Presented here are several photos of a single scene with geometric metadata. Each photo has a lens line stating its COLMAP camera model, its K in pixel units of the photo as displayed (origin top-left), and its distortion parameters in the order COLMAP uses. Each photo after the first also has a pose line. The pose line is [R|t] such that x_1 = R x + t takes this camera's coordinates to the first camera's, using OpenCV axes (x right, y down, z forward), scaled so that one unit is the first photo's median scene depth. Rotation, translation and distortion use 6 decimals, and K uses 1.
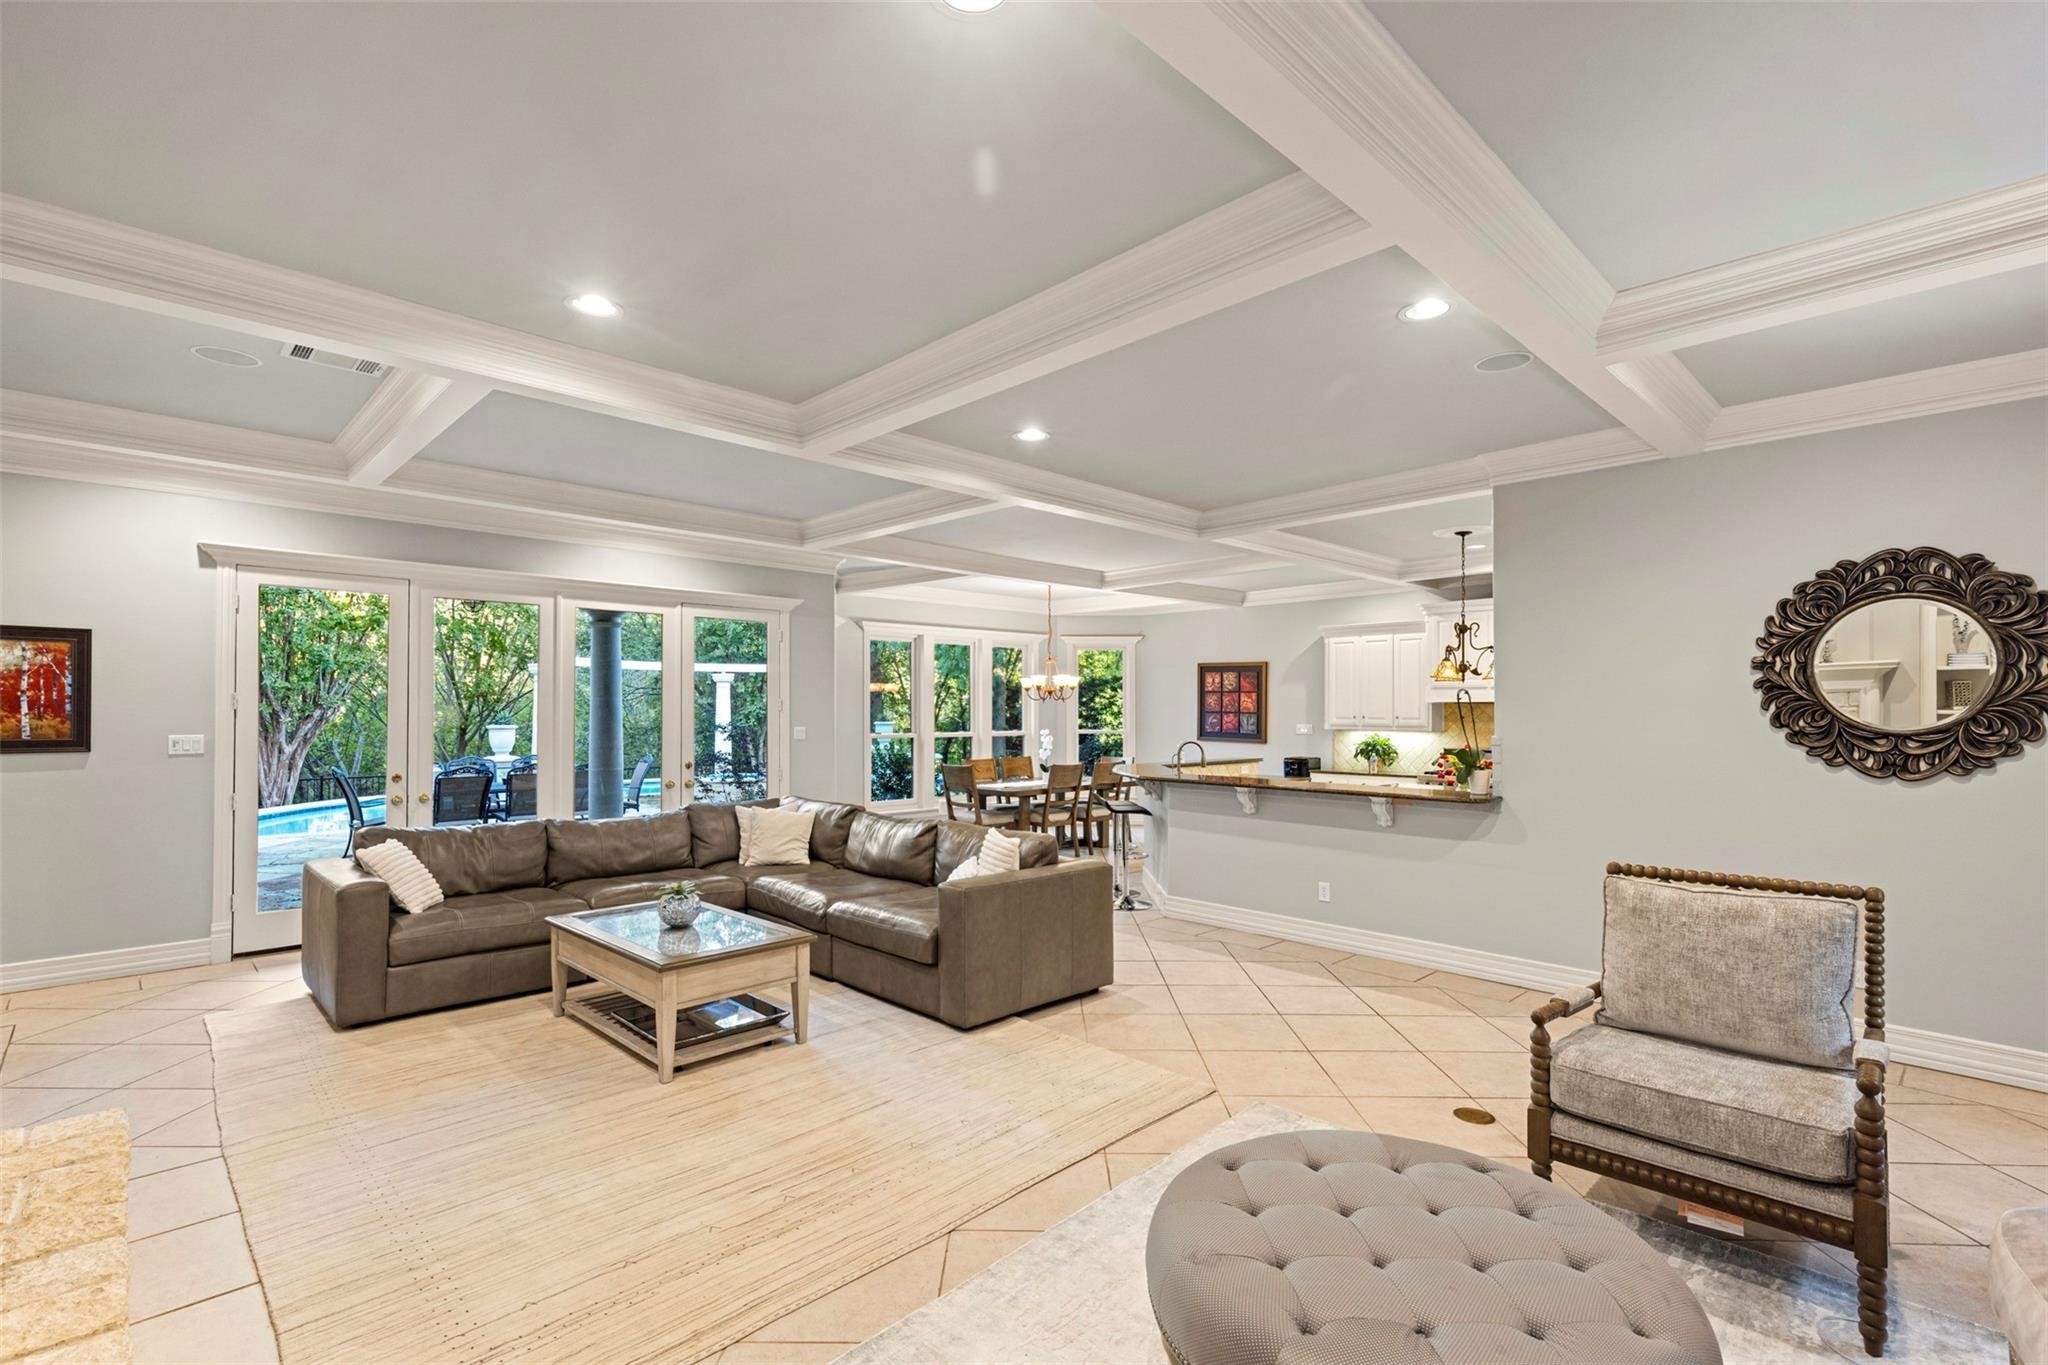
lens RADIAL K [[925.6, 0, 1020.4], [0, 925.6, 710.7], [0, 0, 1]] dist [0.001781, 0.000367]
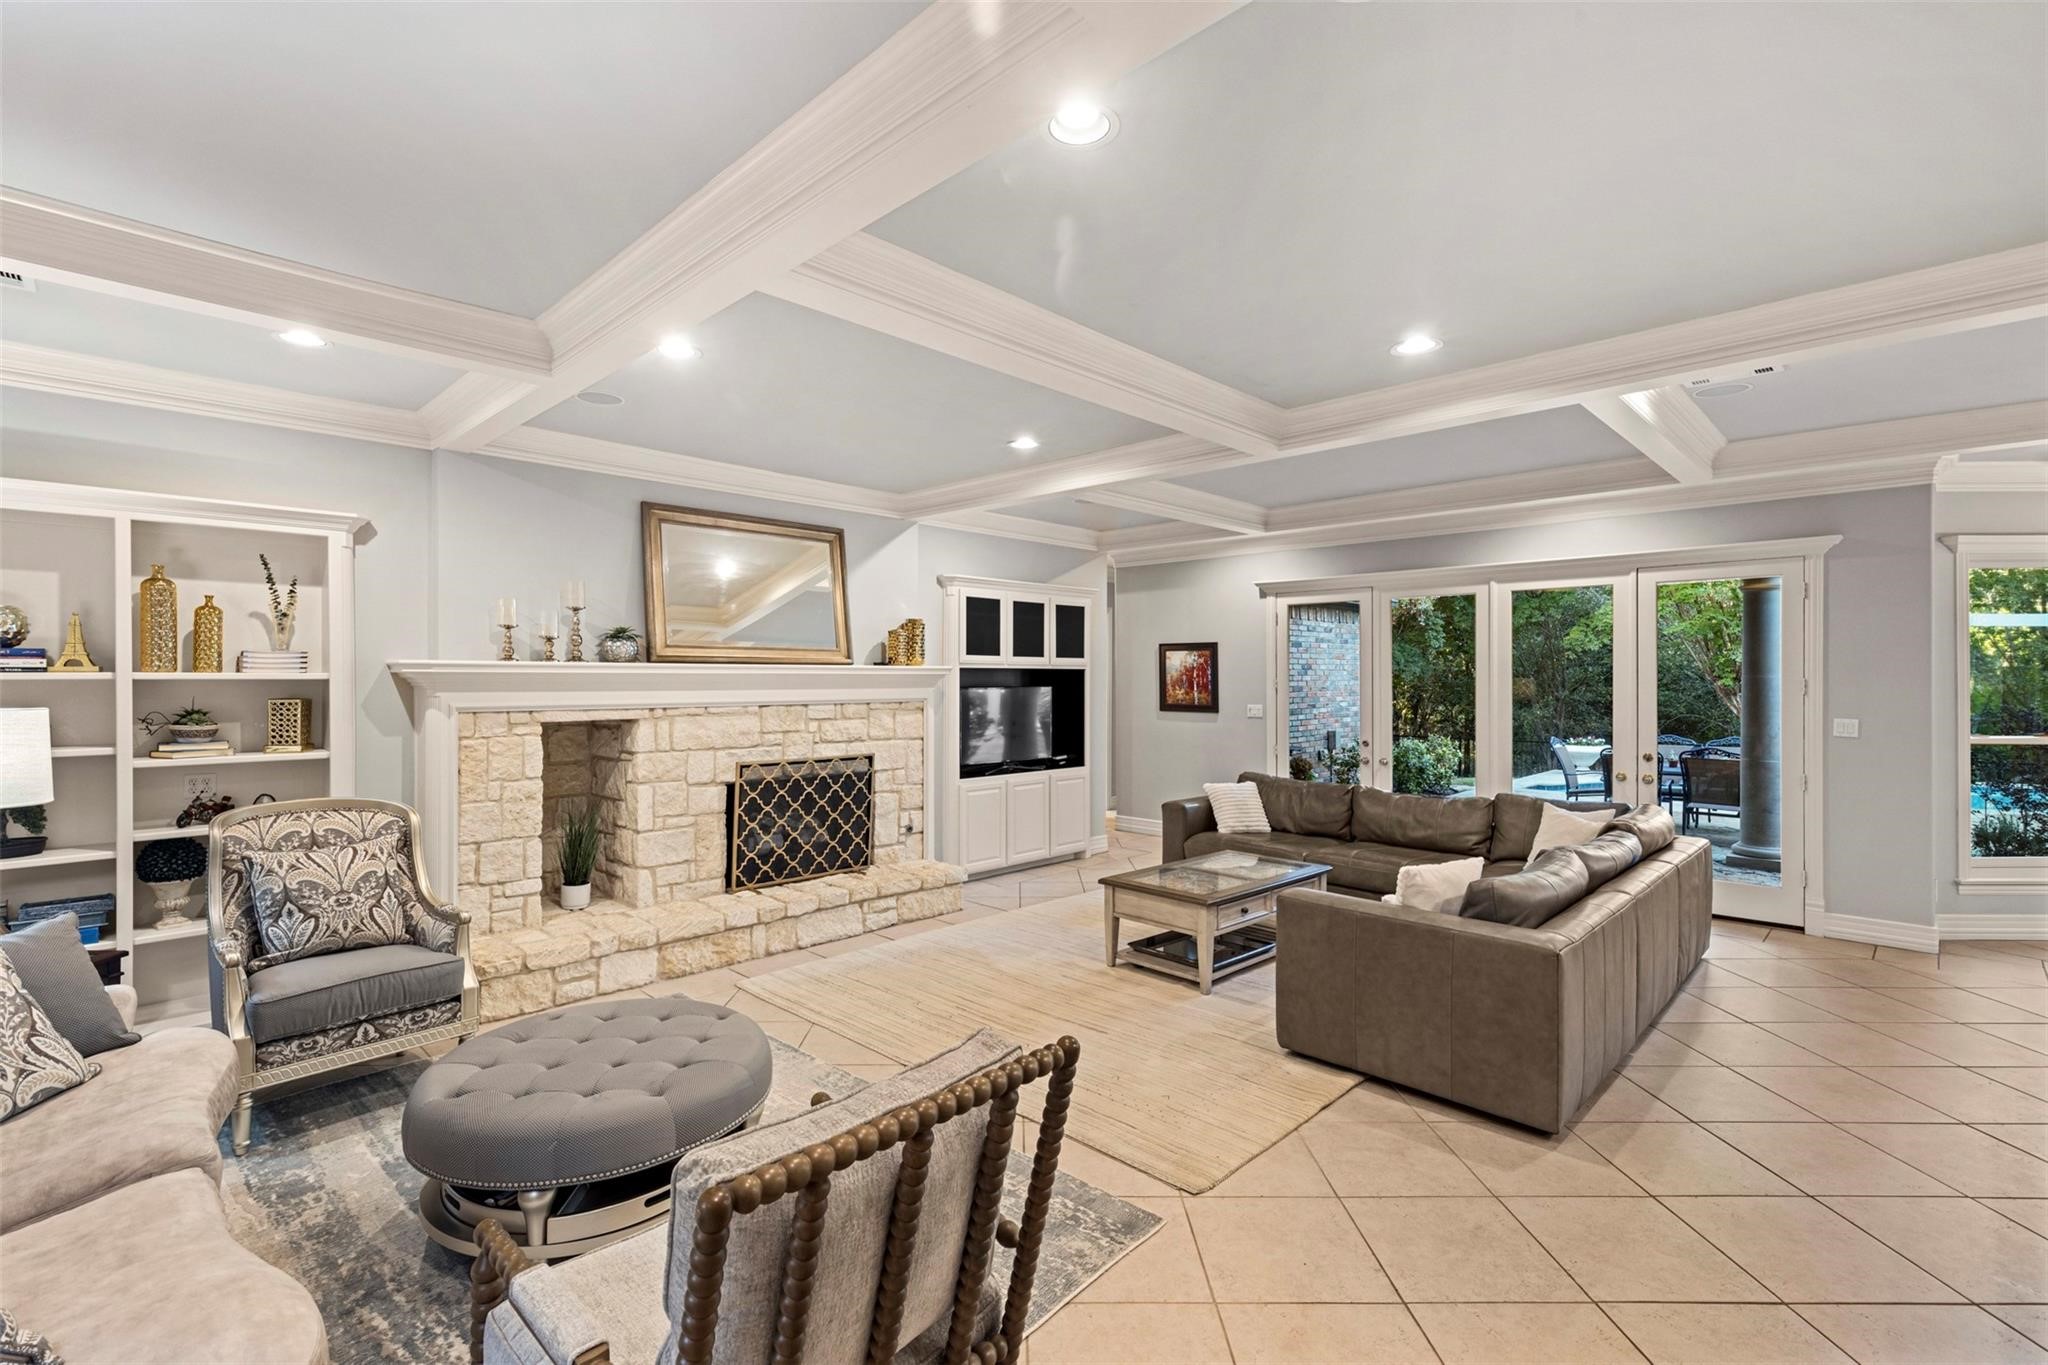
lens RADIAL K [[918.6, 0, 1024.0], [0, 918.6, 682.5], [0, 0, 1]] dist [0.003552, 0.000317]
pose [[0.025666, 0.005591, -0.999655, 0.649734], [0.001320, 0.999983, 0.005627, -0.021000], [0.999670, -0.001464, 0.025658, 0.547838]]
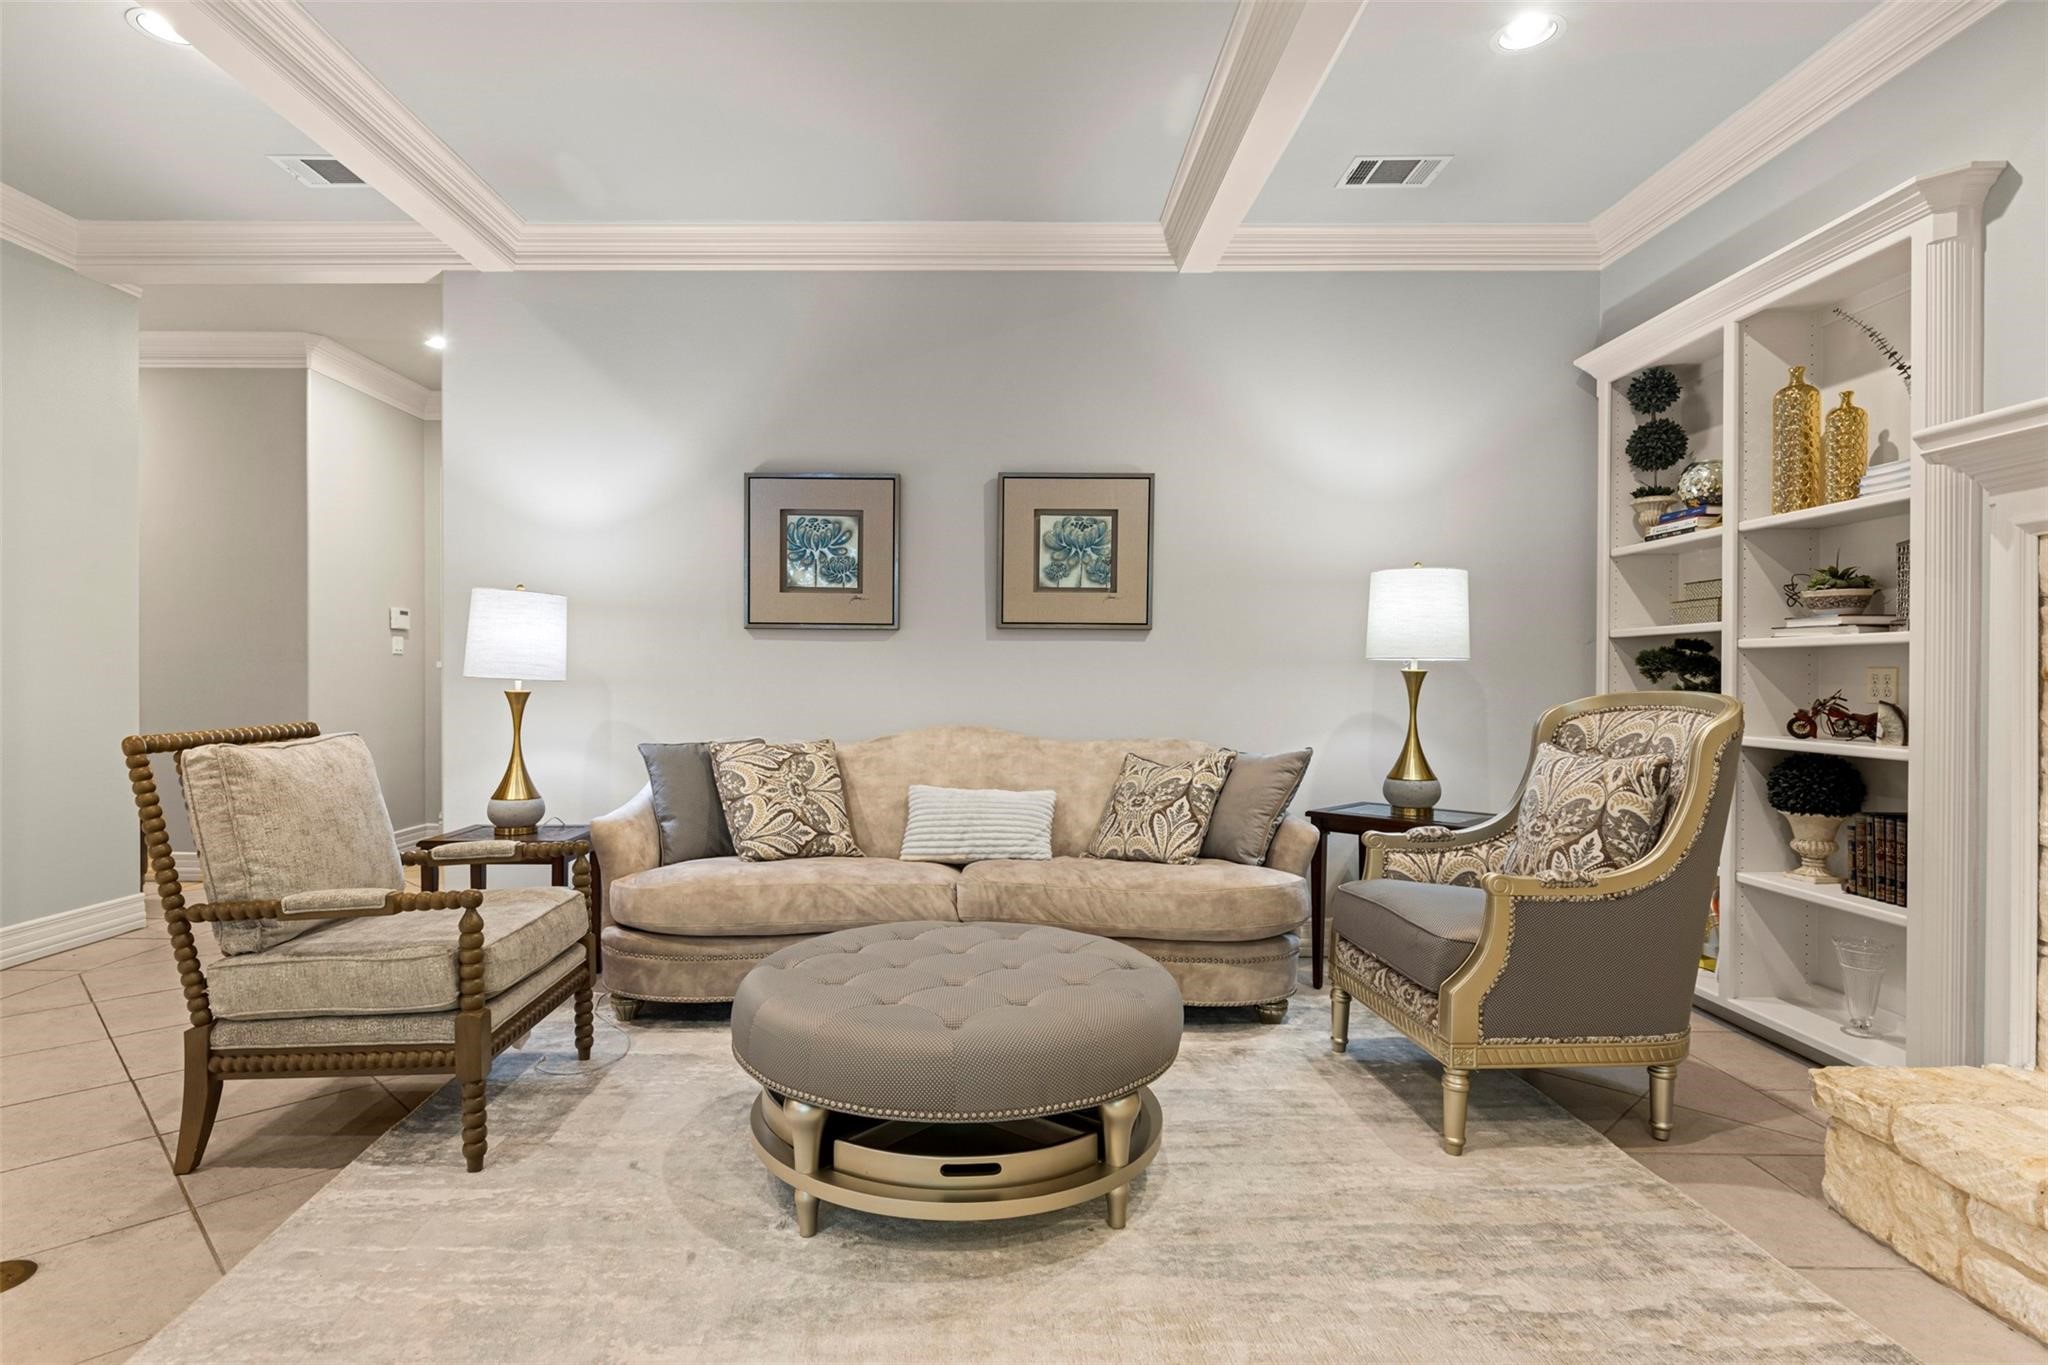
lens RADIAL K [[1073.3, 0, 970.7], [0, 1073.3, 677.8], [0, 0, 1]] dist [-0.003773, -0.001249]
pose [[-0.705099, -0.005828, 0.709085, -0.179343], [-0.008677, 0.999962, -0.000409, 0.066610], [-0.709056, -0.006441, -0.705123, 0.634063]]
